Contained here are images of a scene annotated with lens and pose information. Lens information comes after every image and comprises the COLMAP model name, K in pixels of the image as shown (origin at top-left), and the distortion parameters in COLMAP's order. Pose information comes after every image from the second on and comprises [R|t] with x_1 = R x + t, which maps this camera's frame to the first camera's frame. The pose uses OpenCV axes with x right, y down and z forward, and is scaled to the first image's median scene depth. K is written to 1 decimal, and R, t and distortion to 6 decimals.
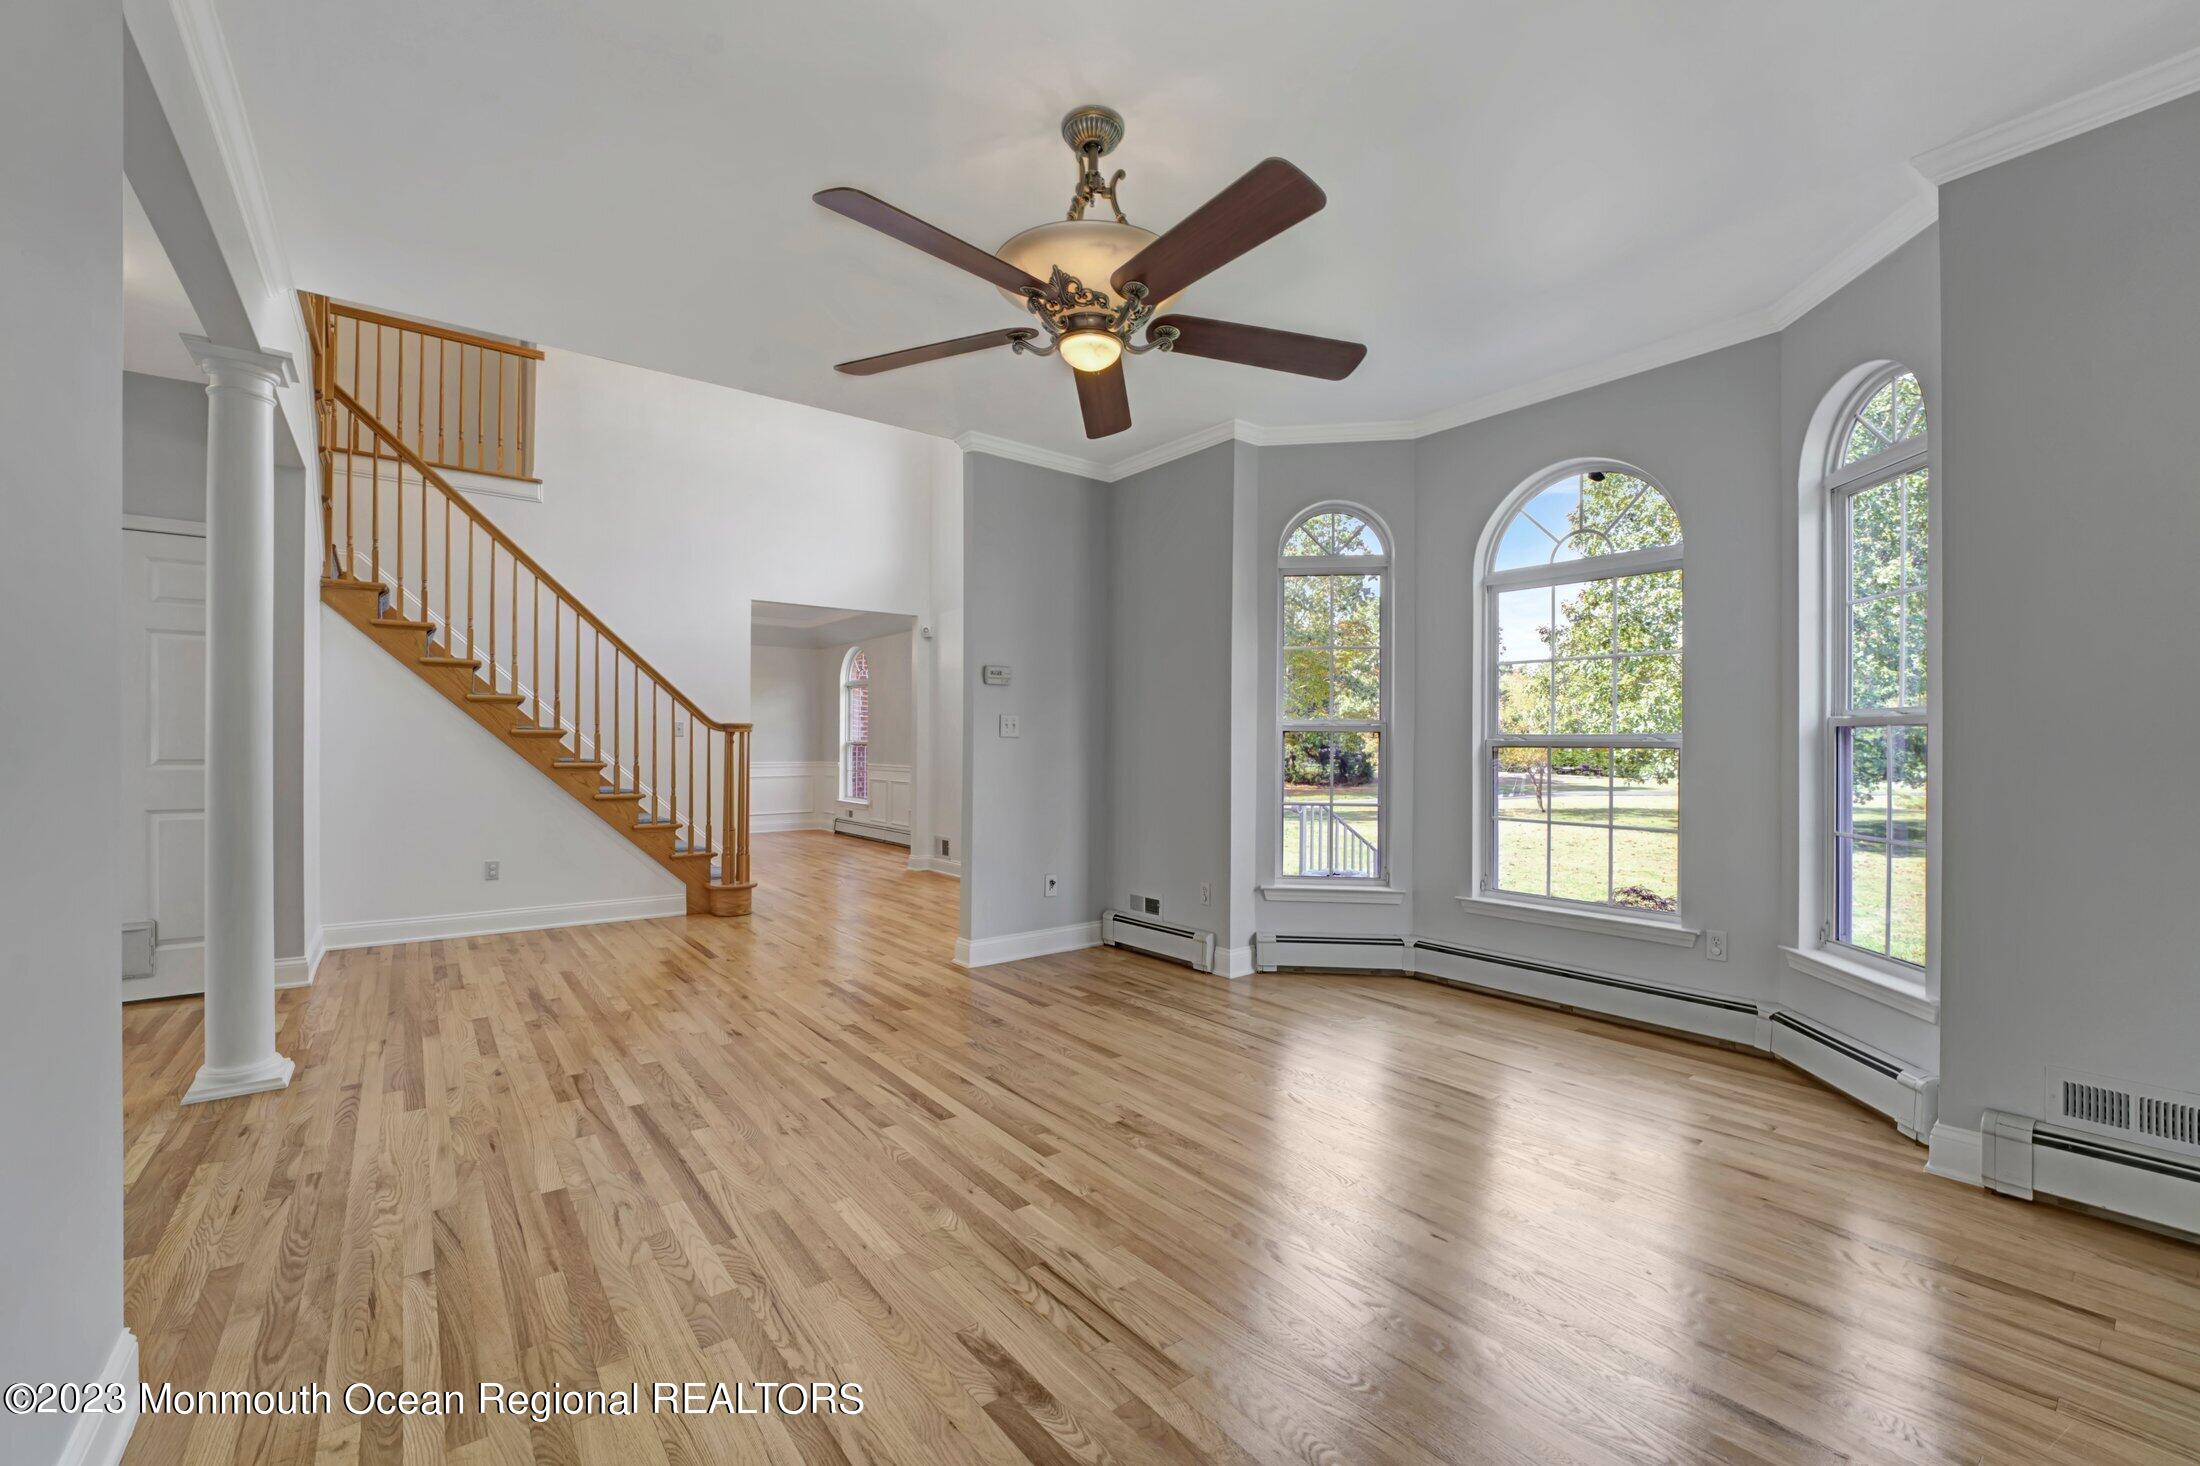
lens RADIAL K [[898.3, 0, 1091.1], [0, 898.3, 746.4], [0, 0, 1]] dist [-0.020128, -0.000046]
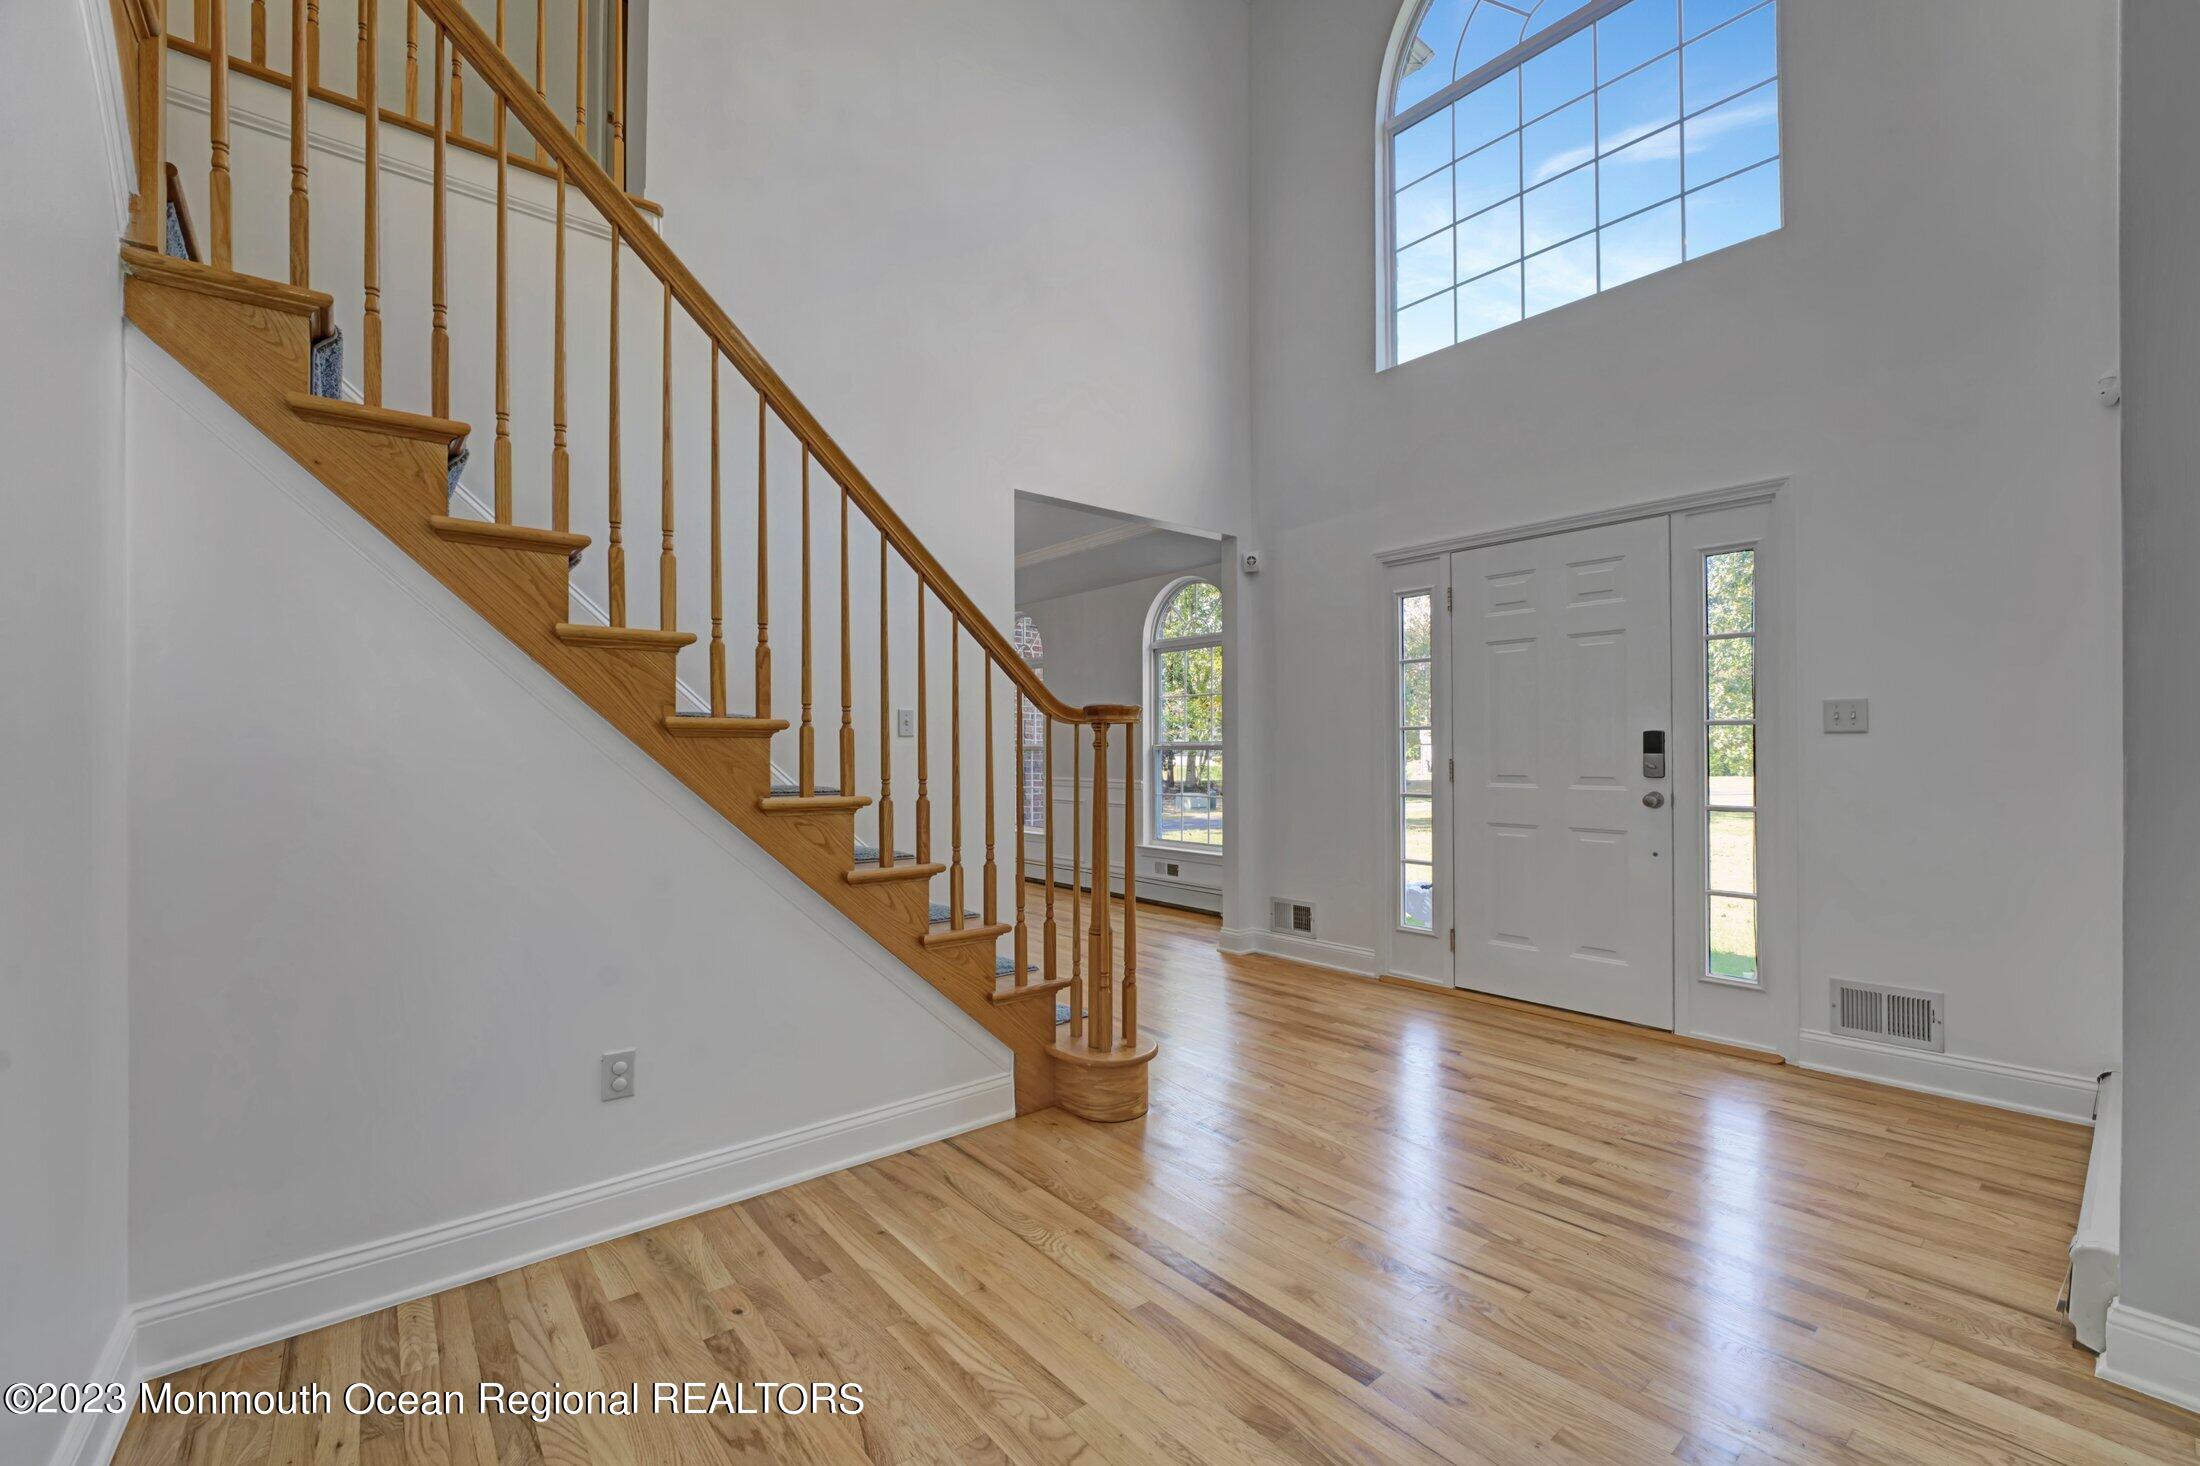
lens RADIAL K [[898.3, 0, 1099.7], [0, 898.3, 752.0], [0, 0, 1]] dist [-0.020128, -0.000046]
pose [[0.998829, -0.016909, 0.045326, -0.328228], [0.016953, 0.999856, -0.000601, -0.000641], [-0.045309, 0.001368, 0.998972, 0.410675]]
